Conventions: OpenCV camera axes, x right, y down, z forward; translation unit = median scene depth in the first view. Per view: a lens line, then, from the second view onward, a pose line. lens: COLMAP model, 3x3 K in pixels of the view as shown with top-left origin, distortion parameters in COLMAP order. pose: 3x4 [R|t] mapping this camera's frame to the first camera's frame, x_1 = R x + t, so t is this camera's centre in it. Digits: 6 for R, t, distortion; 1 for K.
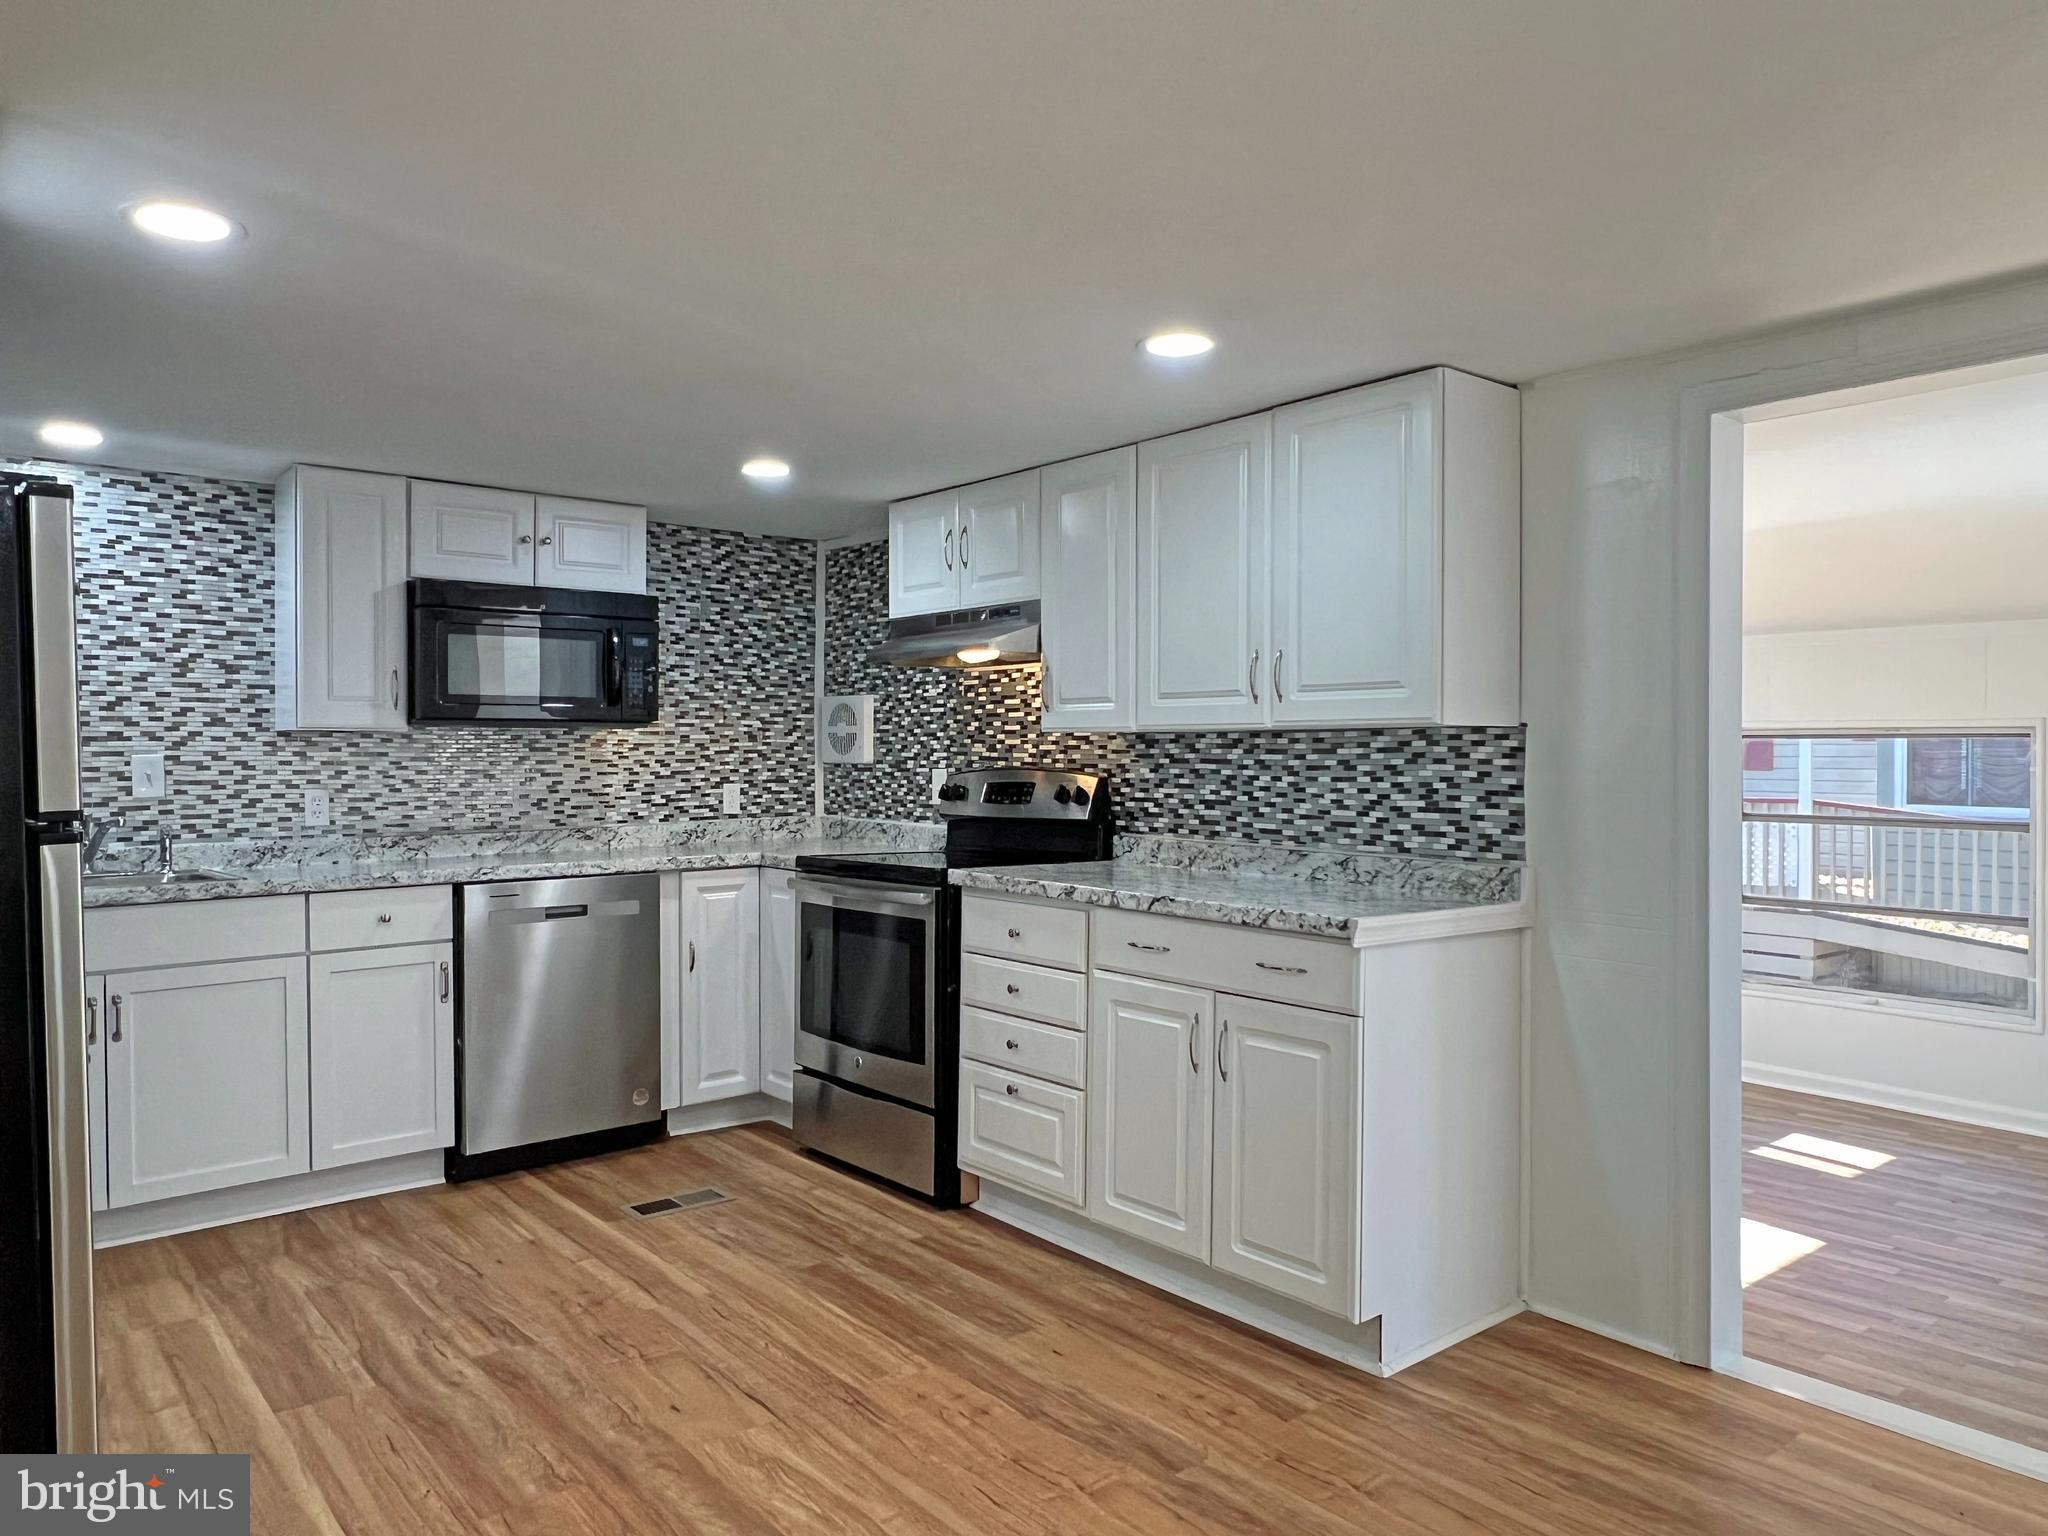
lens RADIAL K [[1354.3, 0, 1013.5], [0, 1354.3, 755.0], [0, 0, 1]] dist [-0.012175, 0.000364]
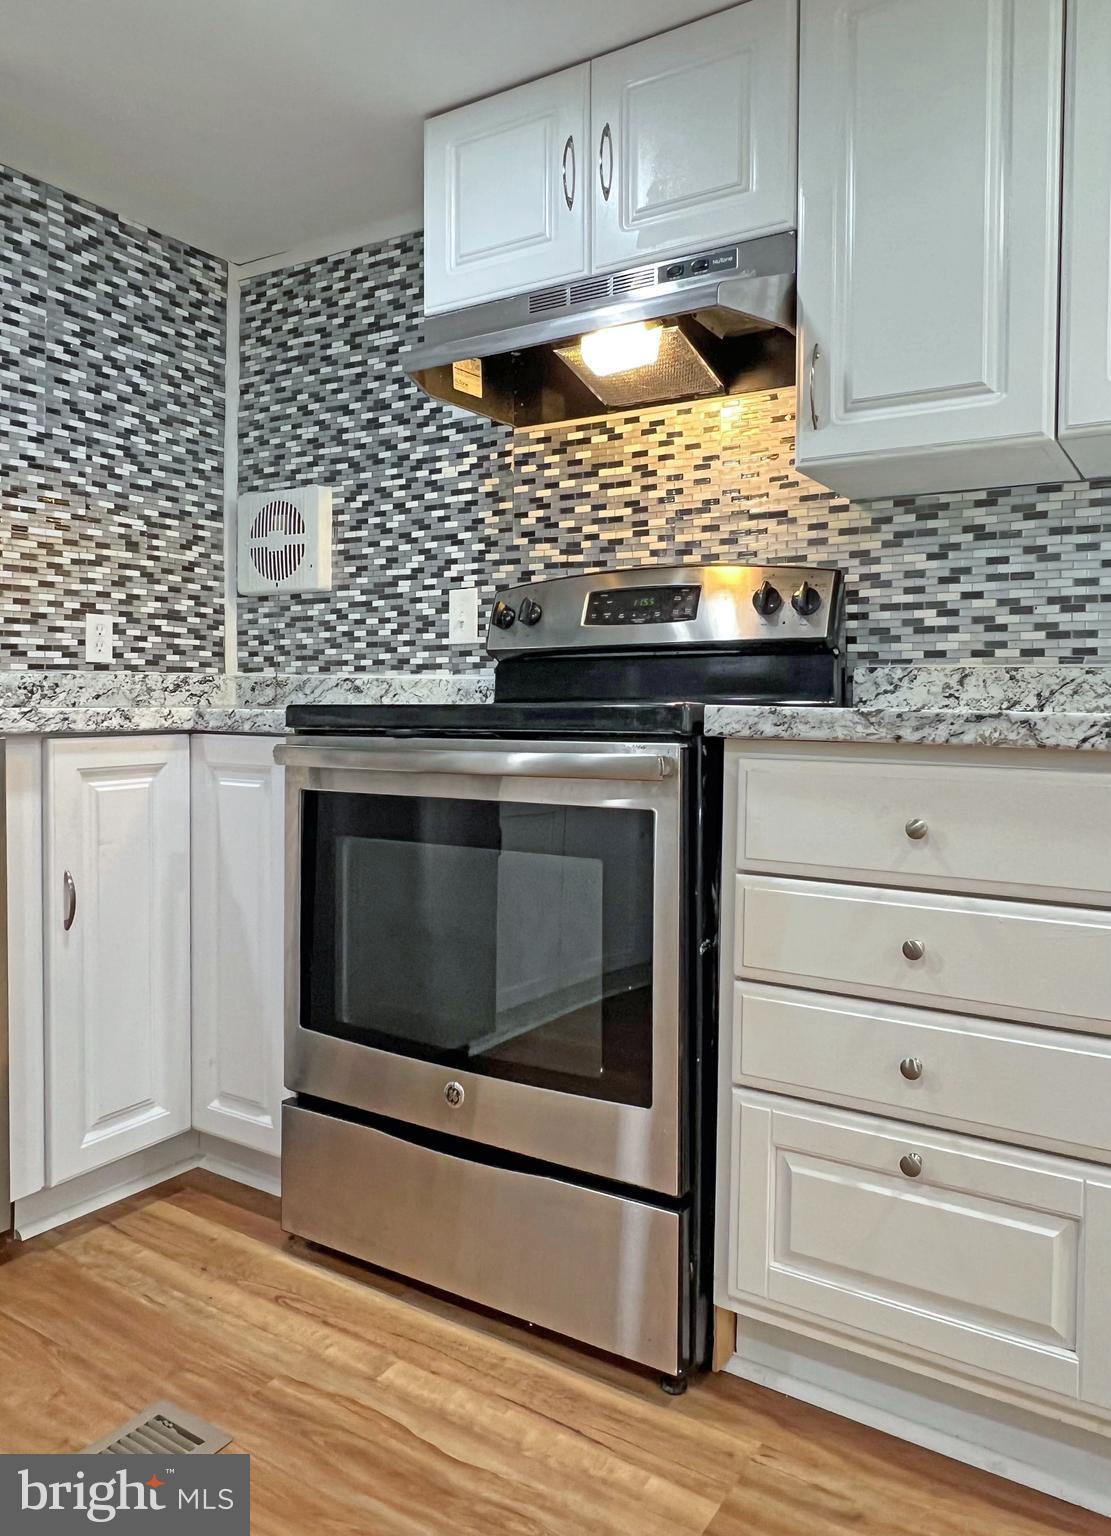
lens RADIAL K [[1057.3, 0, 577.2], [0, 1057.3, 722.5], [0, 0, 1]] dist [-0.002790, 0.002209]
pose [[0.950232, 0.000102, 0.311543, -0.188098], [-0.006892, 0.999762, 0.020696, 0.074347], [-0.311467, -0.021813, 0.950007, 0.582524]]
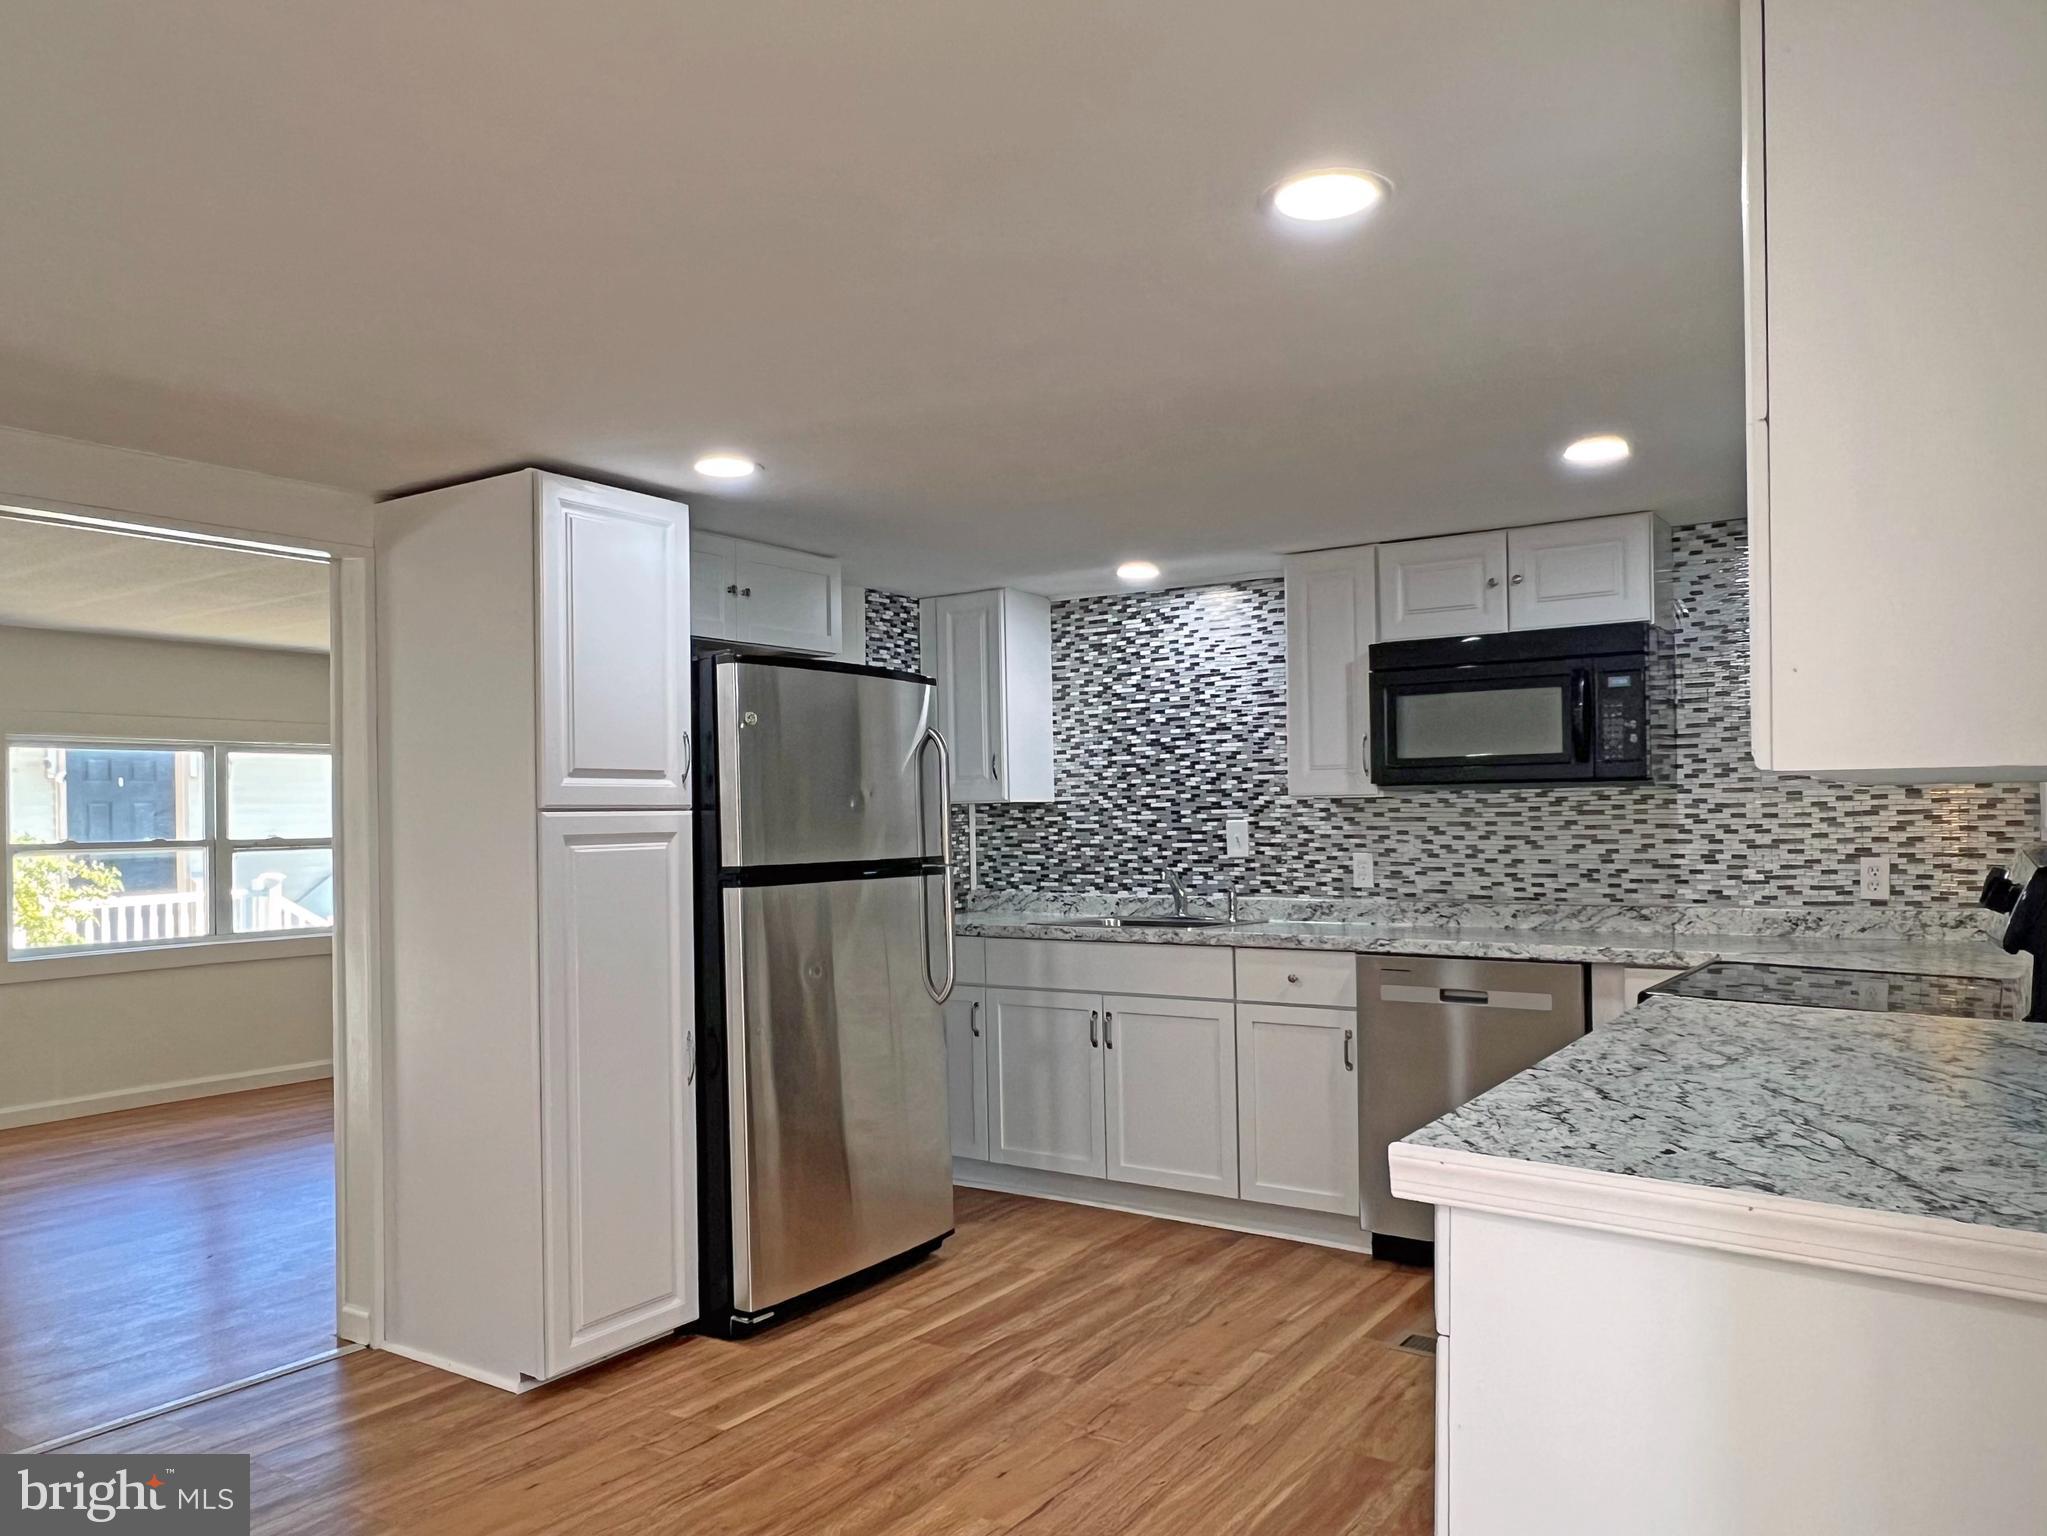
lens RADIAL K [[1419.7, 0, 1014.9], [0, 1419.7, 806.1], [0, 0, 1]] dist [0.000721, -0.004130]
pose [[0.270426, -0.007105, -0.962714, 0.488516], [0.010433, 0.999936, -0.004449, -0.009109], [0.962684, -0.008841, 0.270483, 0.450538]]
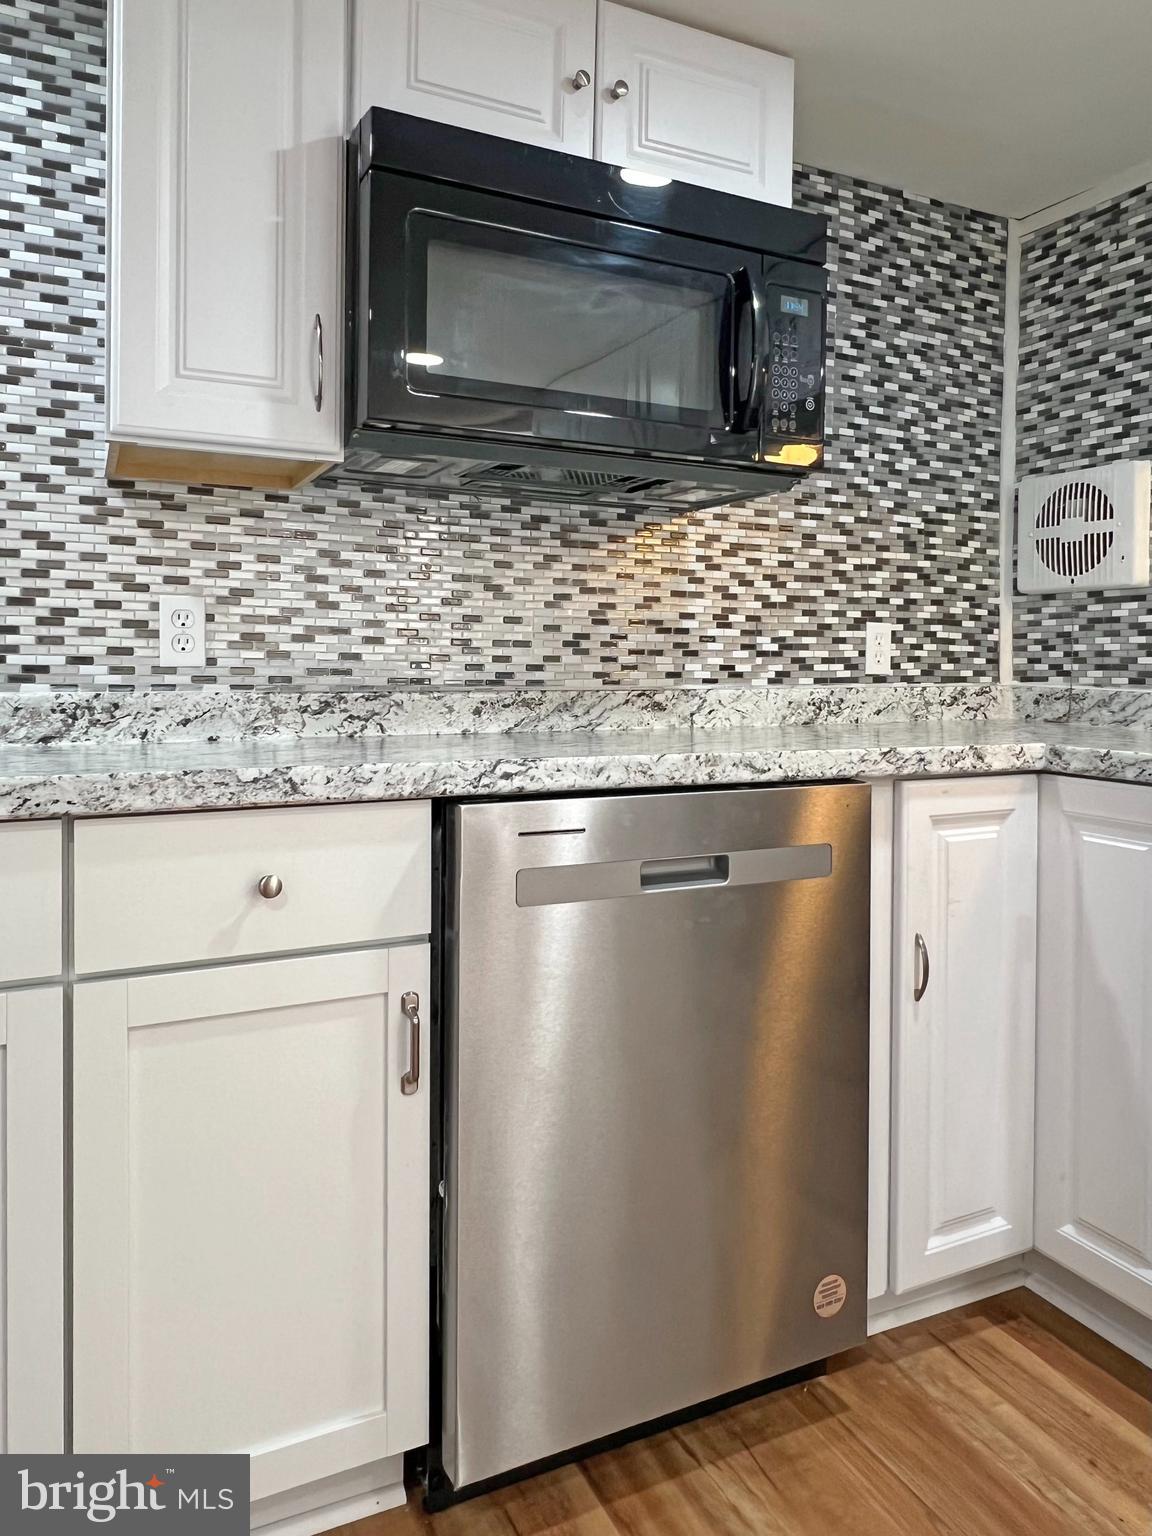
lens RADIAL K [[1065.3, 0, 585.6], [0, 1065.3, 665.7], [0, 0, 1]] dist [0.000721, -0.004130]
pose [[0.971747, 0.012030, -0.235720, -0.278223], [-0.012478, 0.999922, -0.000409, 0.051675], [0.235697, 0.003339, 0.971821, 0.658917]]
